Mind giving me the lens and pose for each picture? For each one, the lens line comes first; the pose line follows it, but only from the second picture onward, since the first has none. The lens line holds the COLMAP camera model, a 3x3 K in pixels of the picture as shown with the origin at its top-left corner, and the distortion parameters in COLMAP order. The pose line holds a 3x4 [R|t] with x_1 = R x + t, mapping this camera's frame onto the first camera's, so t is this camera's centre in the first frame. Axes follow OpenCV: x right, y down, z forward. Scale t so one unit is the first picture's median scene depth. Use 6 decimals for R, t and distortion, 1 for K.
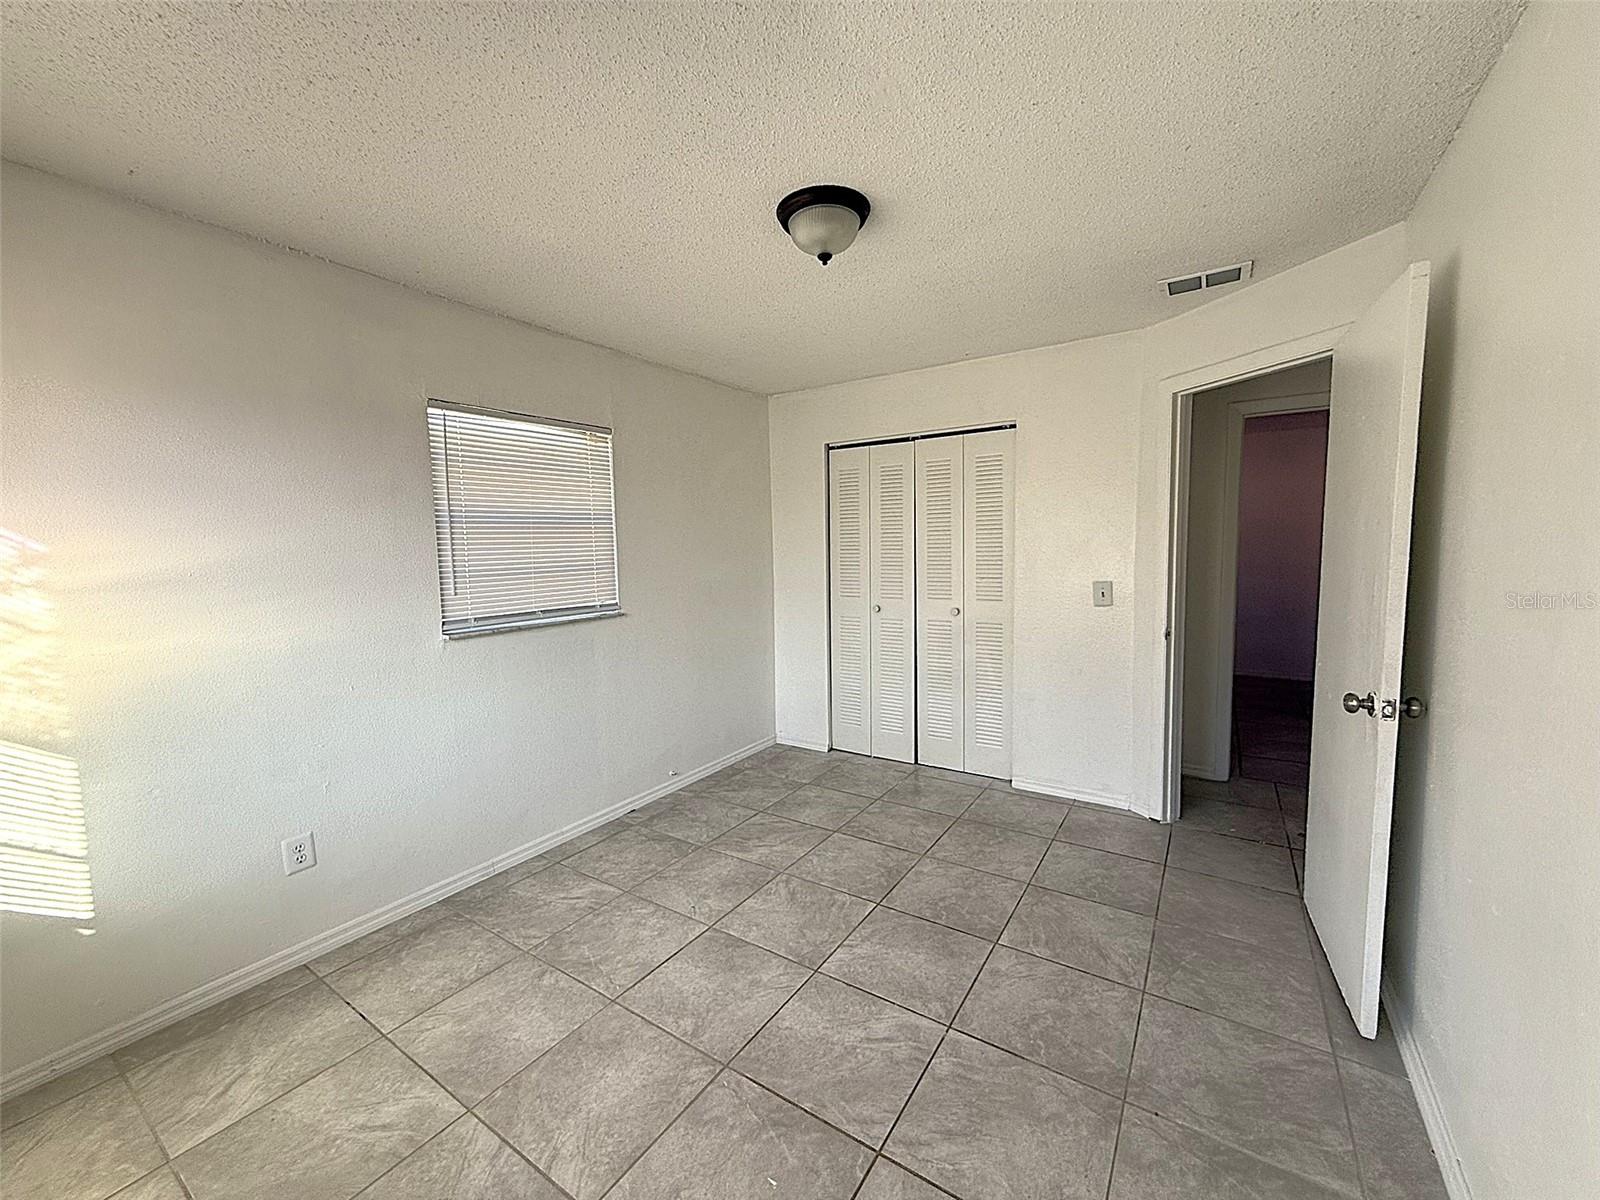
lens RADIAL K [[640.4, 0, 796.1], [0, 640.4, 599.7], [0, 0, 1]] dist [0.000656, 0.000249]
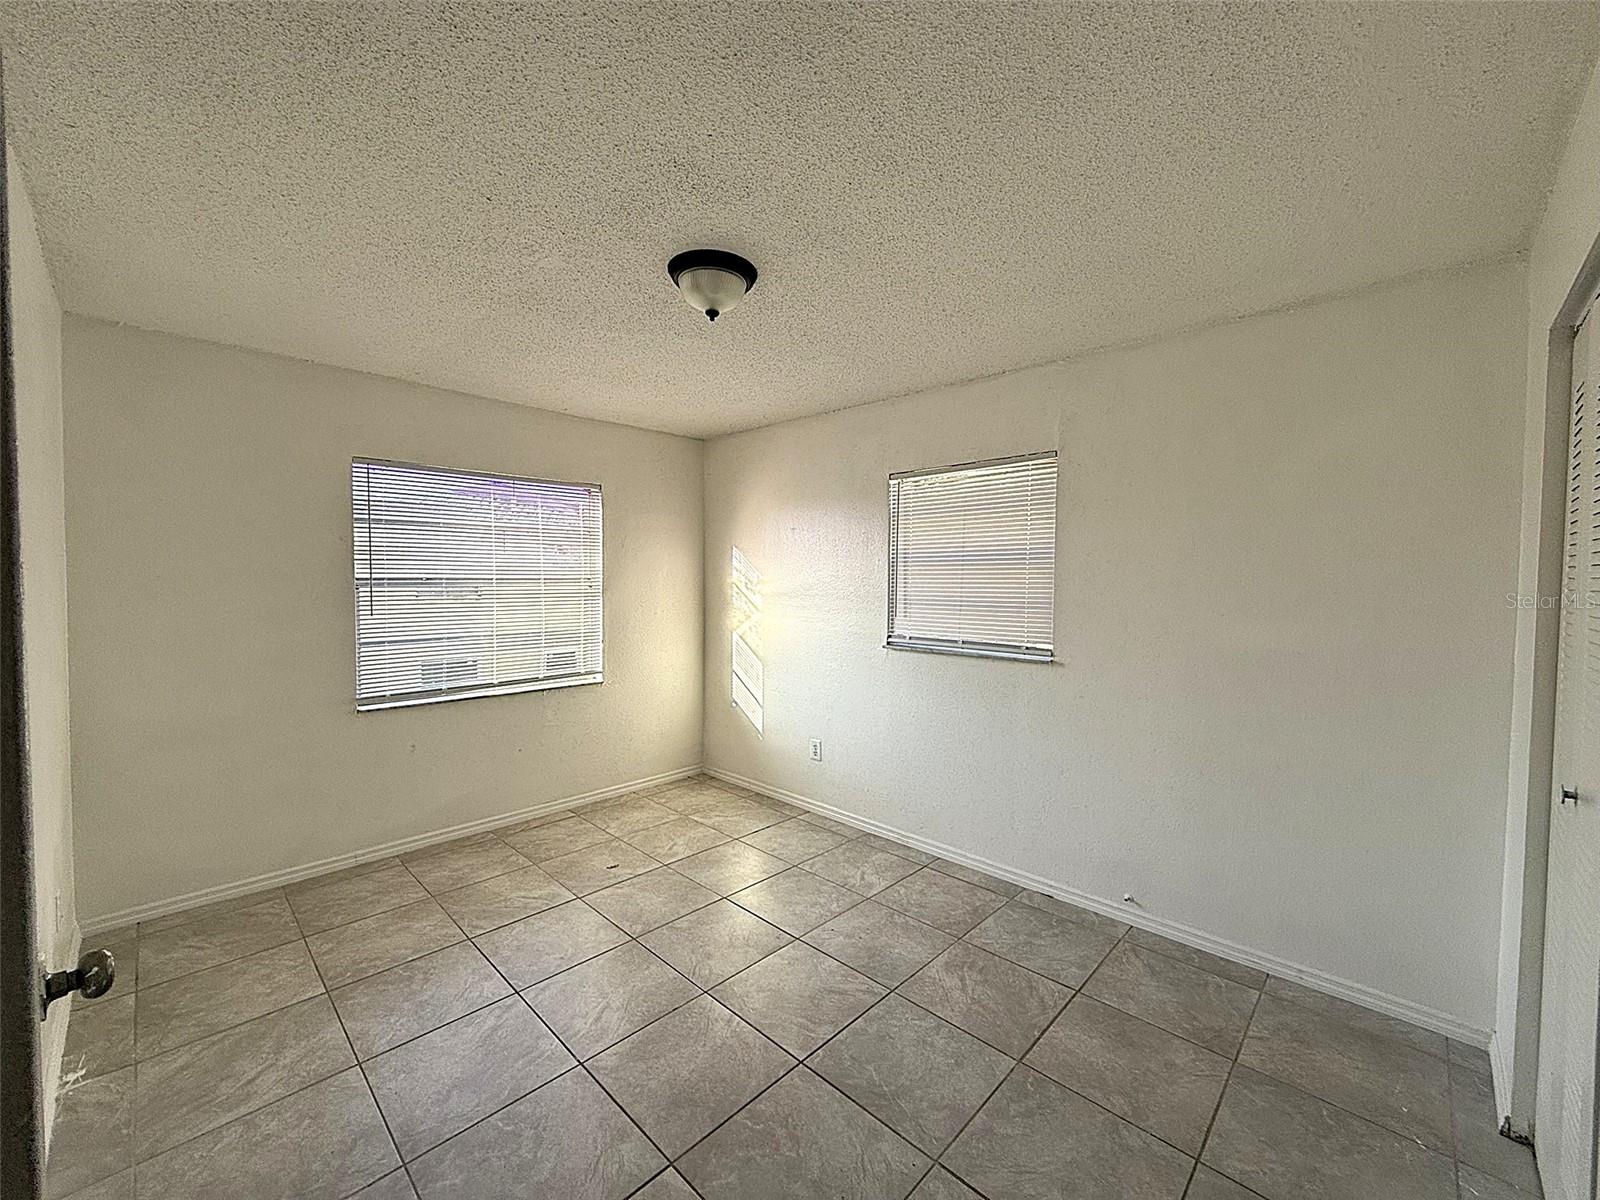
lens RADIAL K [[640.4, 0, 796.1], [0, 640.4, 599.7], [0, 0, 1]] dist [0.000656, 0.000249]
pose [[-0.184876, 0.052217, -0.981374, 0.713993], [-0.089689, 0.993524, 0.069760, -0.102221], [0.978661, 0.100915, -0.178995, 0.908875]]
